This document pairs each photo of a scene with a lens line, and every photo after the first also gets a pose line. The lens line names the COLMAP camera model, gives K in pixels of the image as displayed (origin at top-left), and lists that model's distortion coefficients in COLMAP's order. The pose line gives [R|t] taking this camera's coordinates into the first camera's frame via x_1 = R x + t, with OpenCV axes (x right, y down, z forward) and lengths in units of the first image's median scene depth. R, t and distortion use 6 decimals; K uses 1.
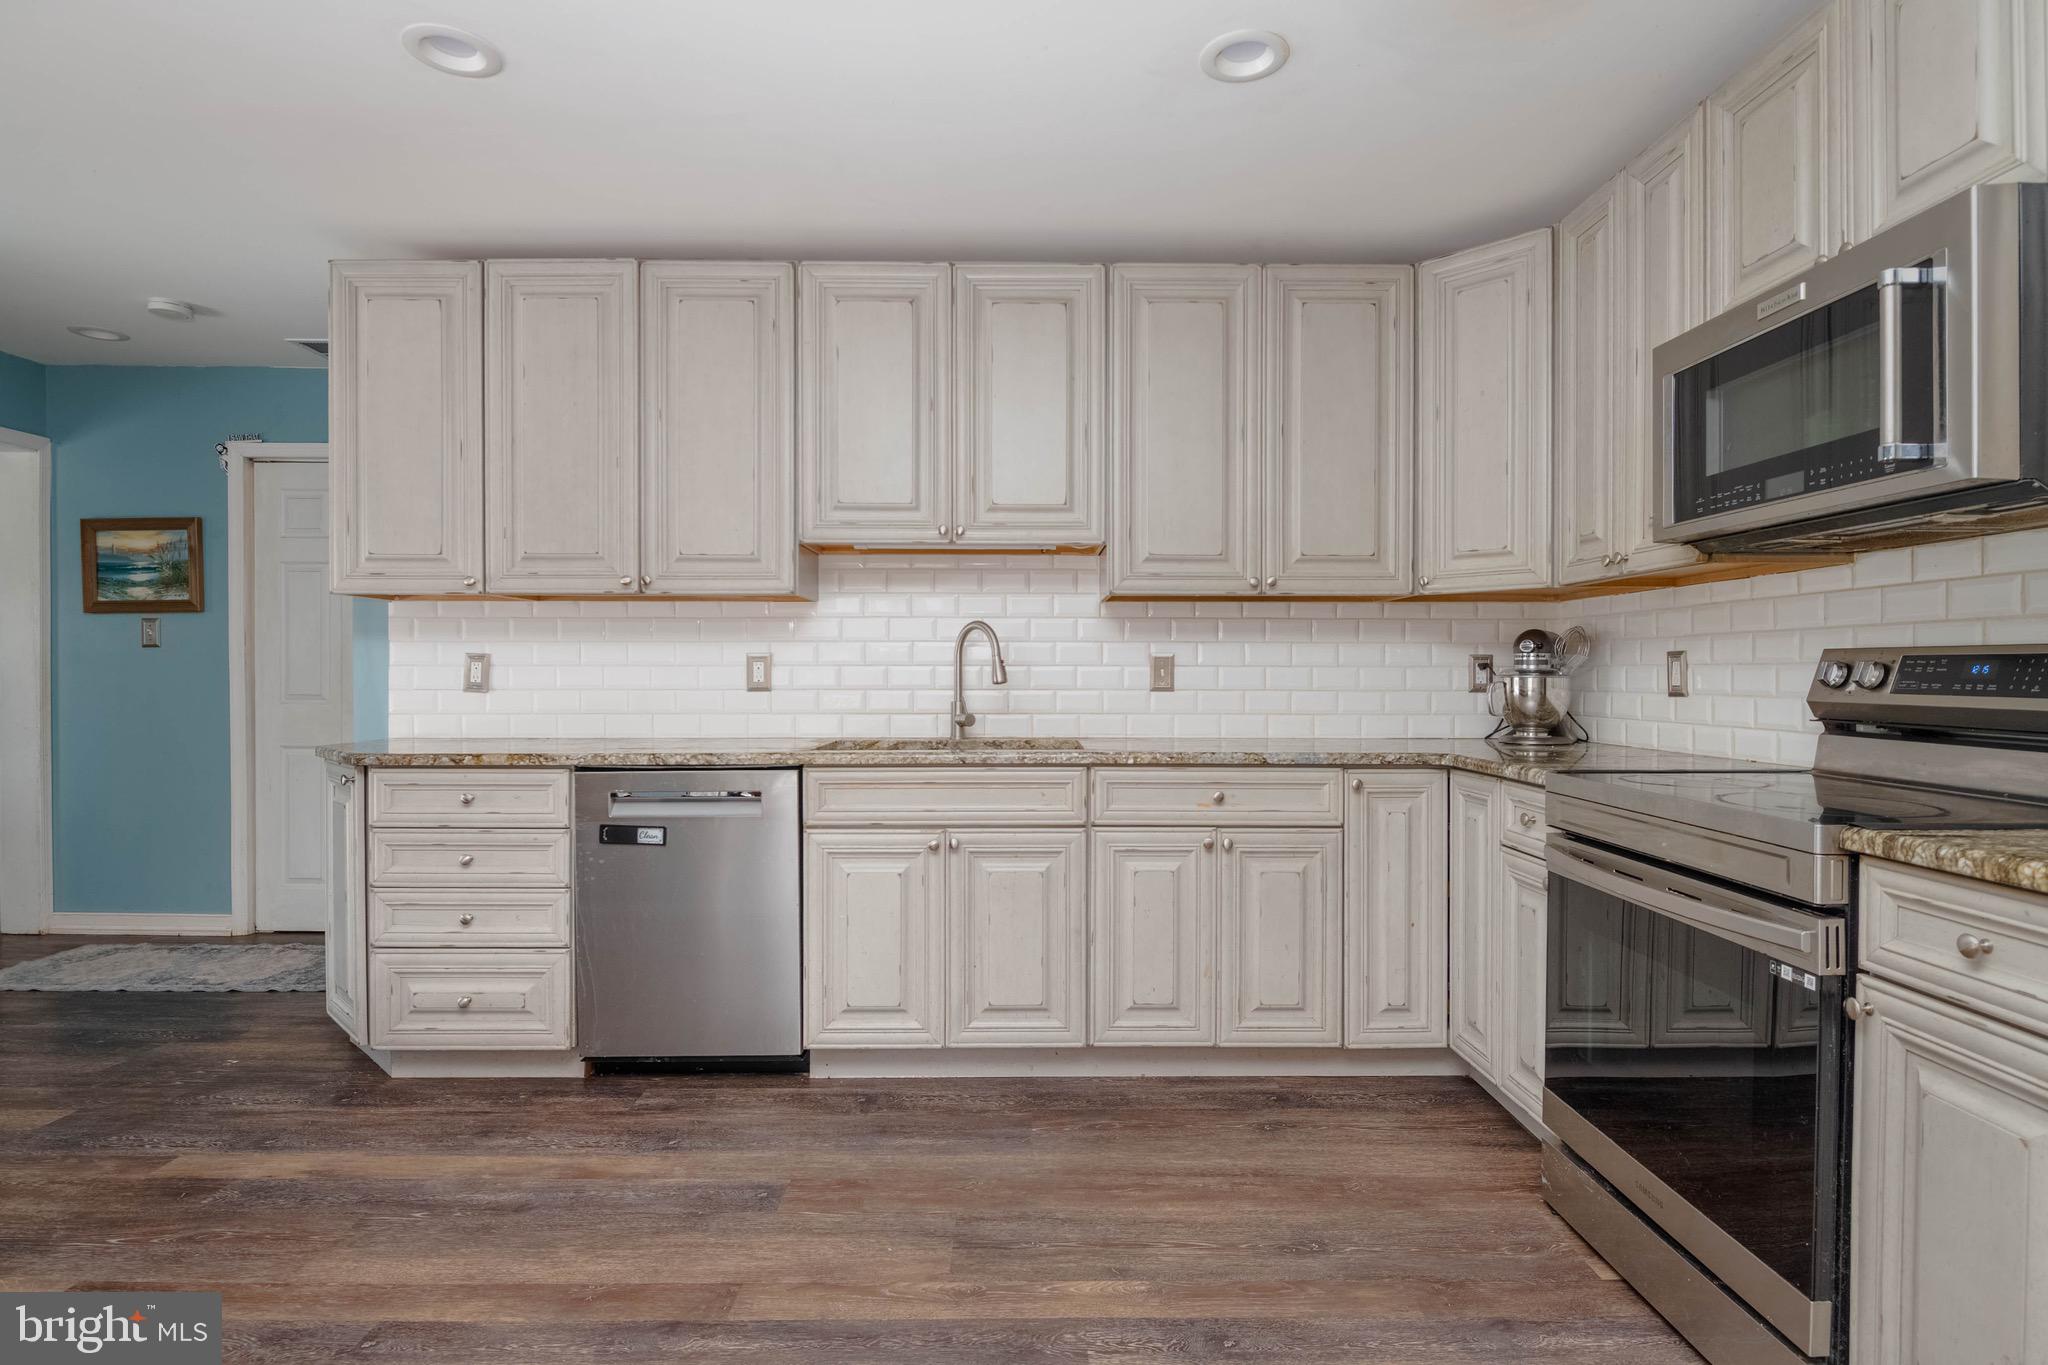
lens RADIAL K [[1035.0, 0, 1028.9], [0, 1035.0, 681.9], [0, 0, 1]] dist [0.001016, -0.003682]
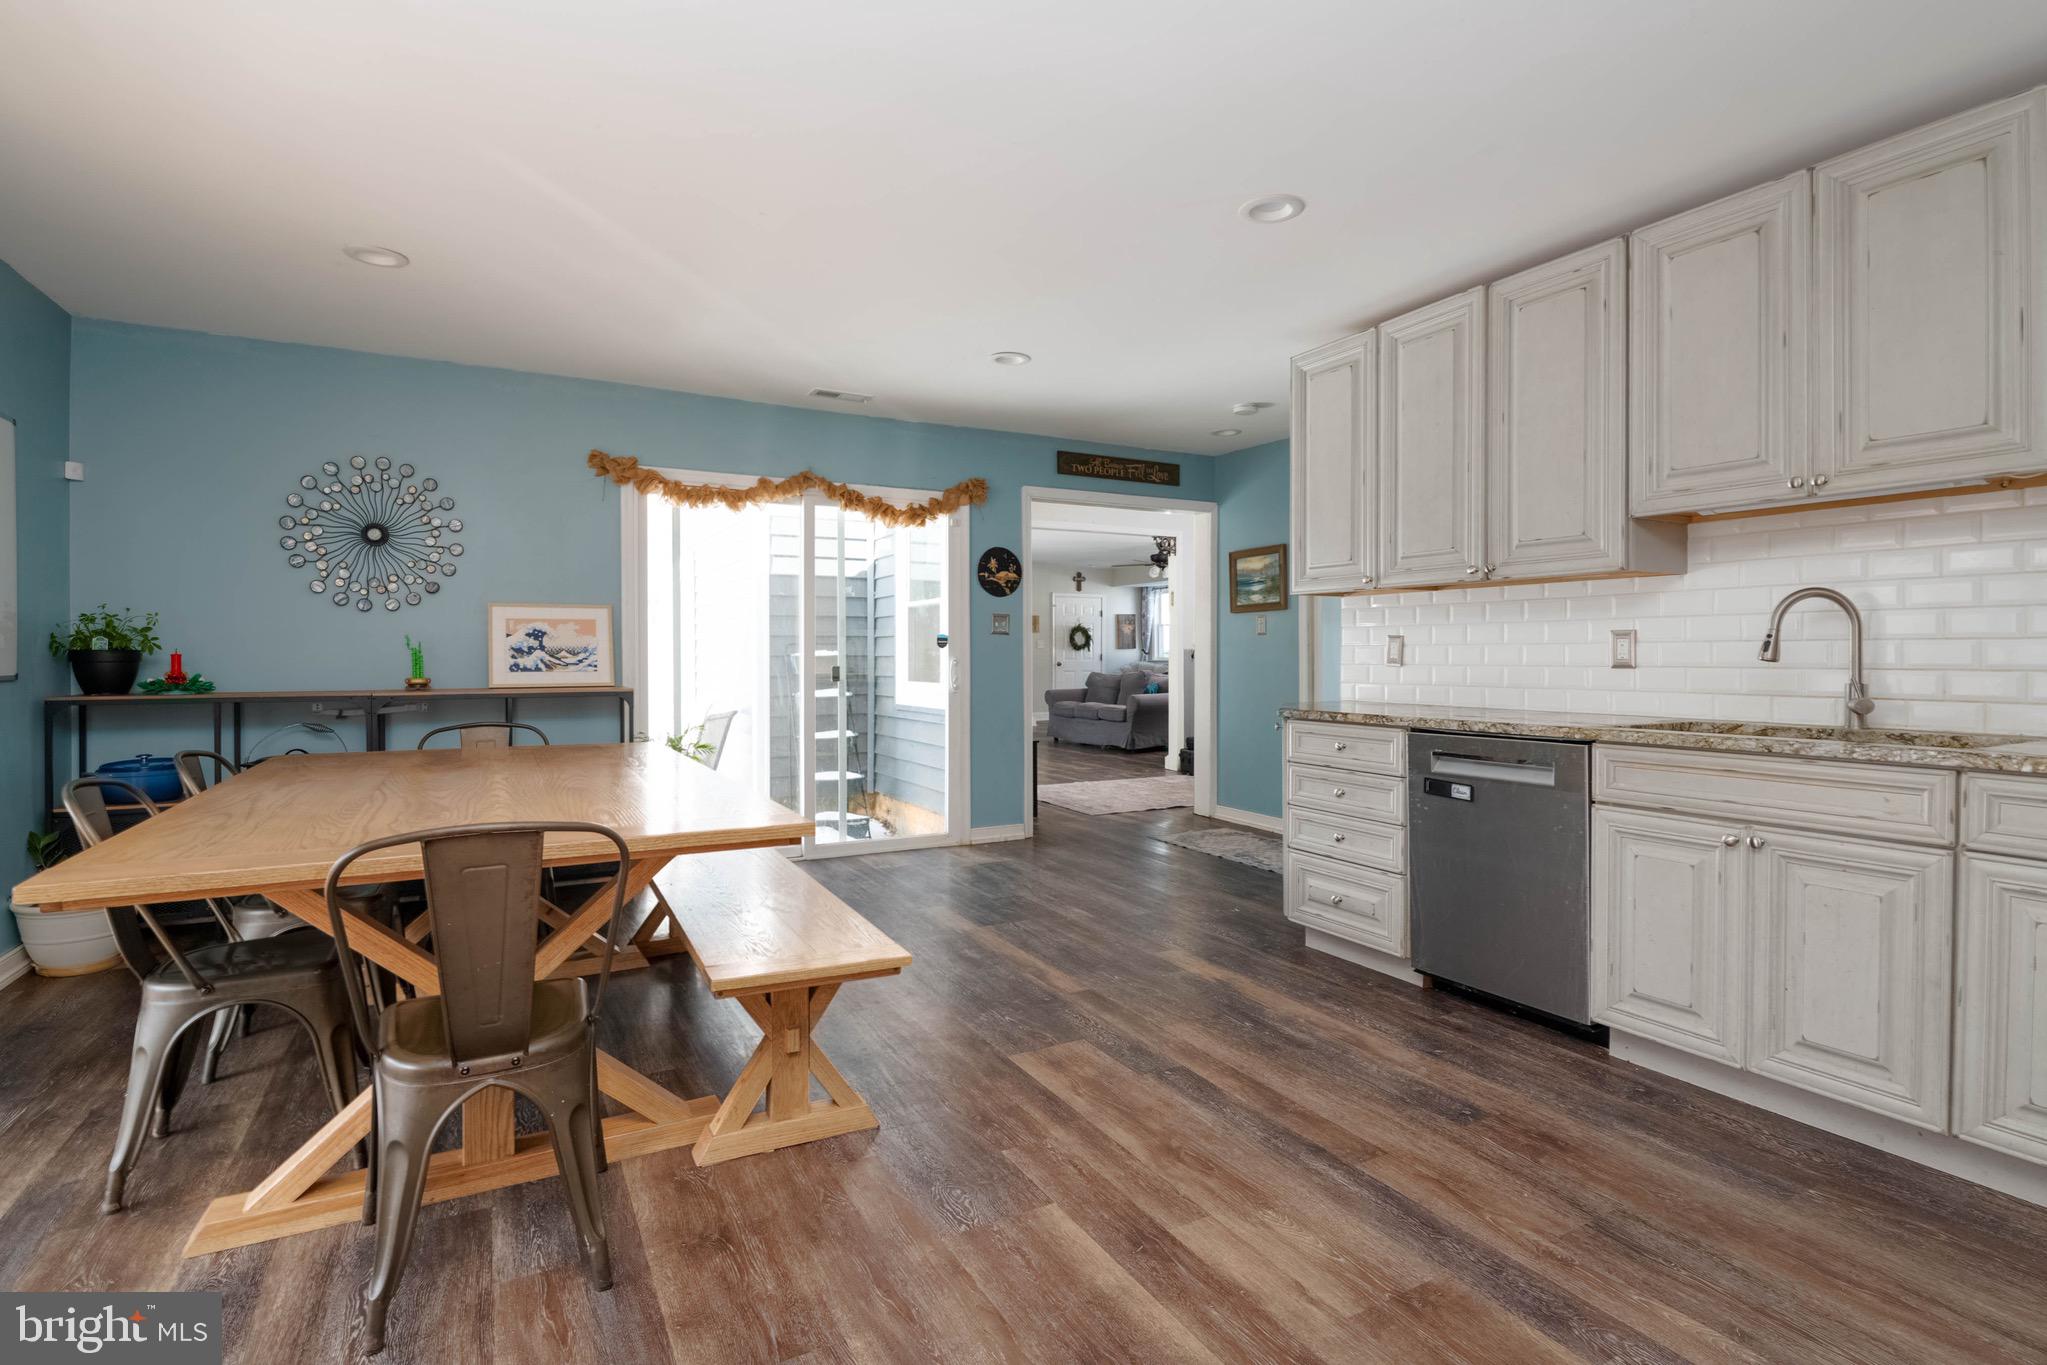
lens RADIAL K [[982.9, 0, 1020.0], [0, 982.9, 664.6], [0, 0, 1]] dist [-0.002882, -0.003490]
pose [[0.469194, 0.007706, -0.883062, 0.367129], [-0.002903, 0.999970, 0.007184, 0.000516], [0.883090, -0.000807, 0.469202, 0.054000]]
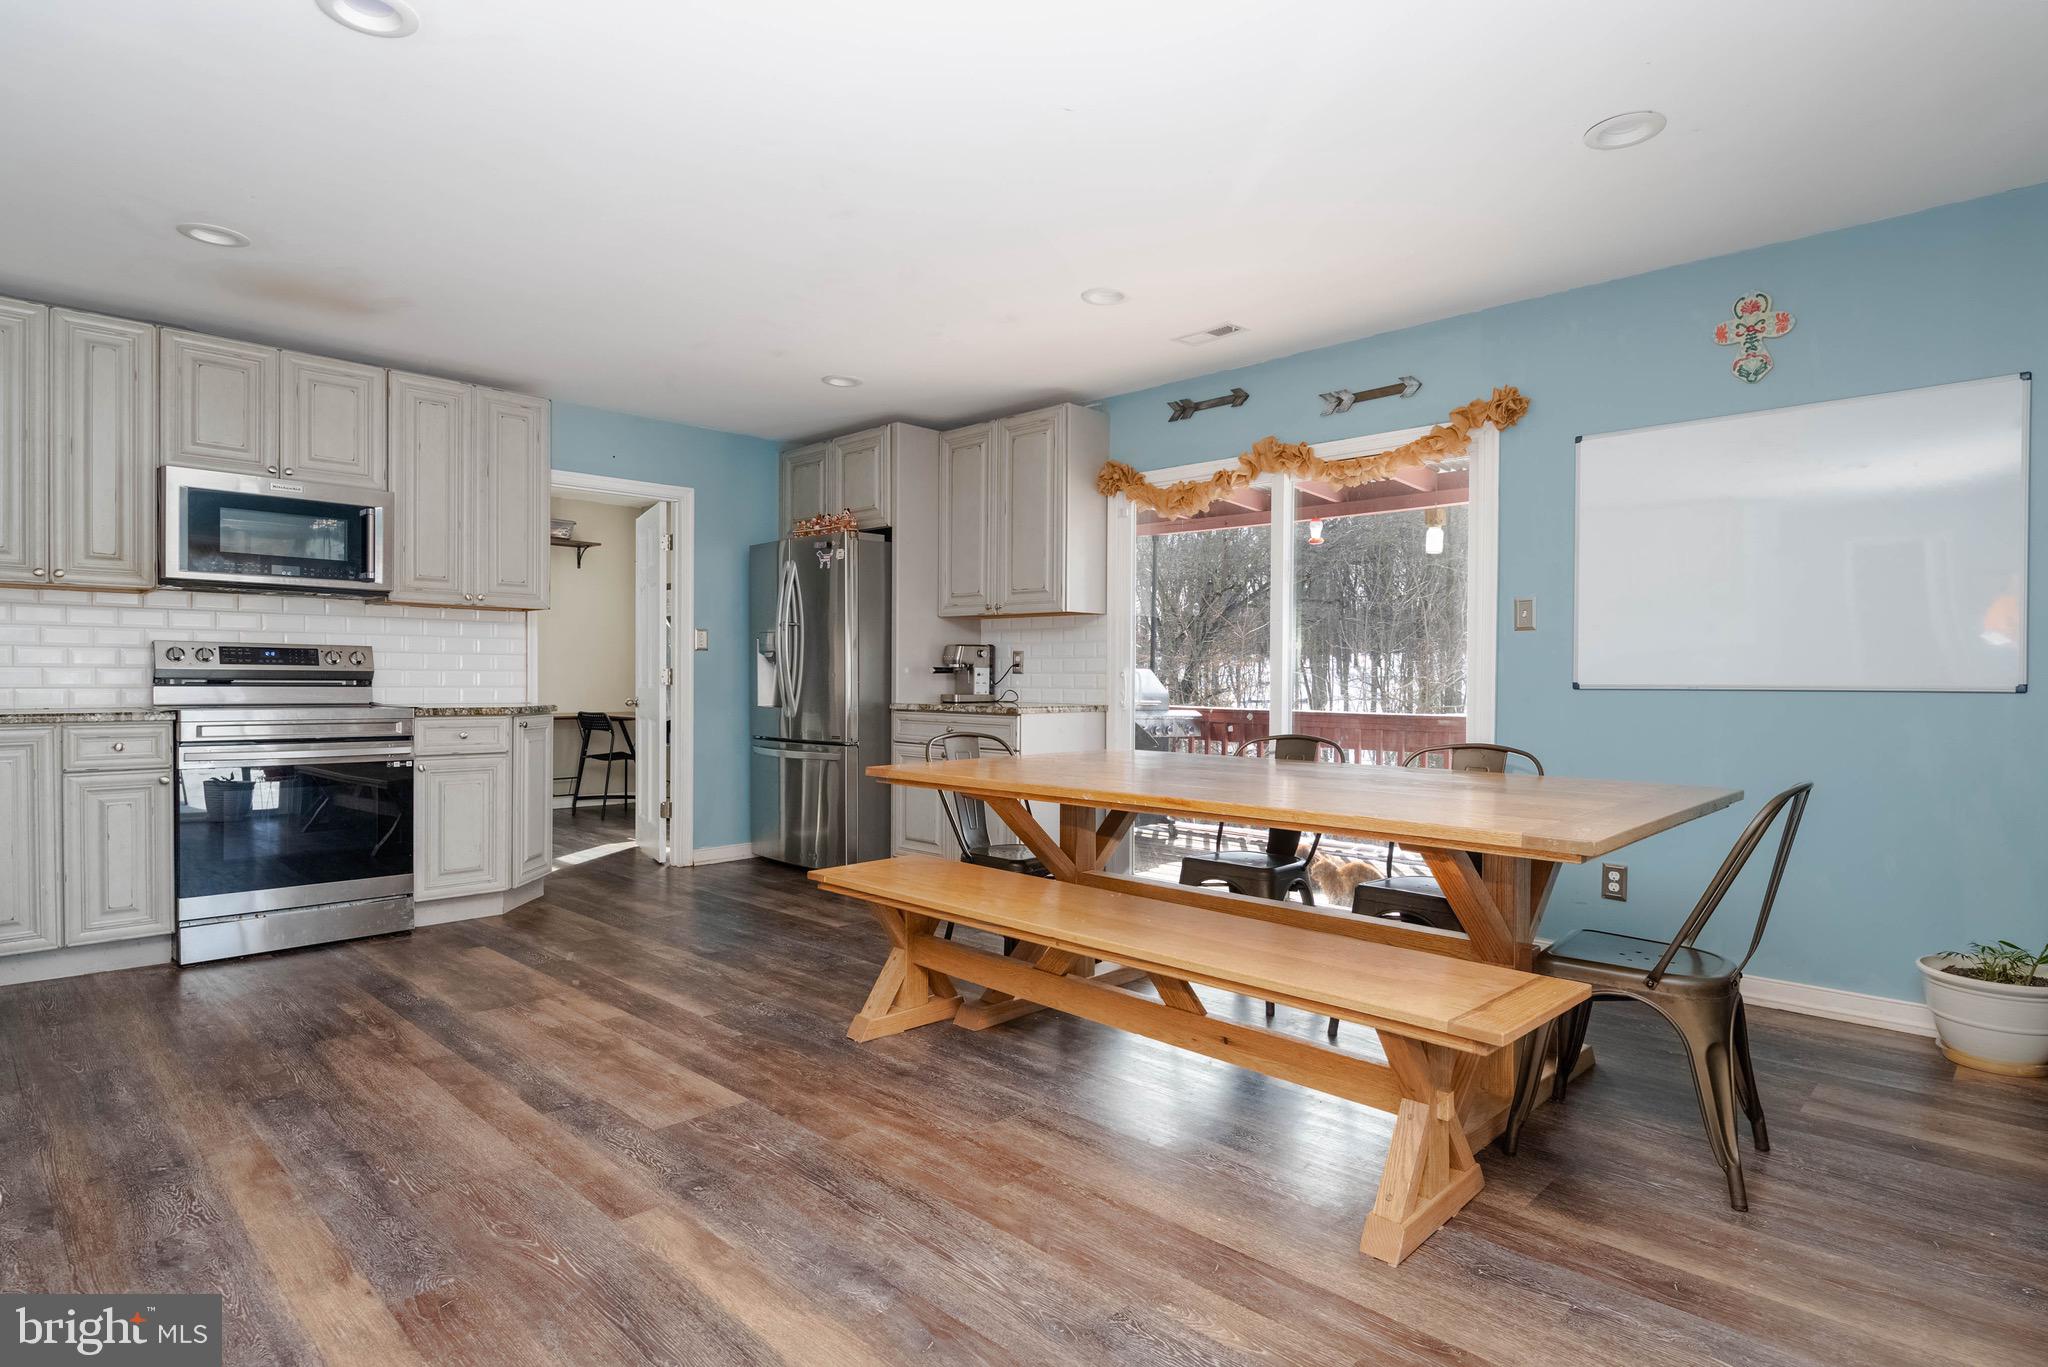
lens RADIAL K [[1069.4, 0, 1035.8], [0, 1069.4, 680.9], [0, 0, 1]] dist [0.004156, 0.000572]
pose [[-0.715155, -0.010279, 0.698891, -1.360300], [-0.003815, 0.999934, 0.010804, 0.011145], [-0.698956, 0.005060, -0.715147, 1.011406]]
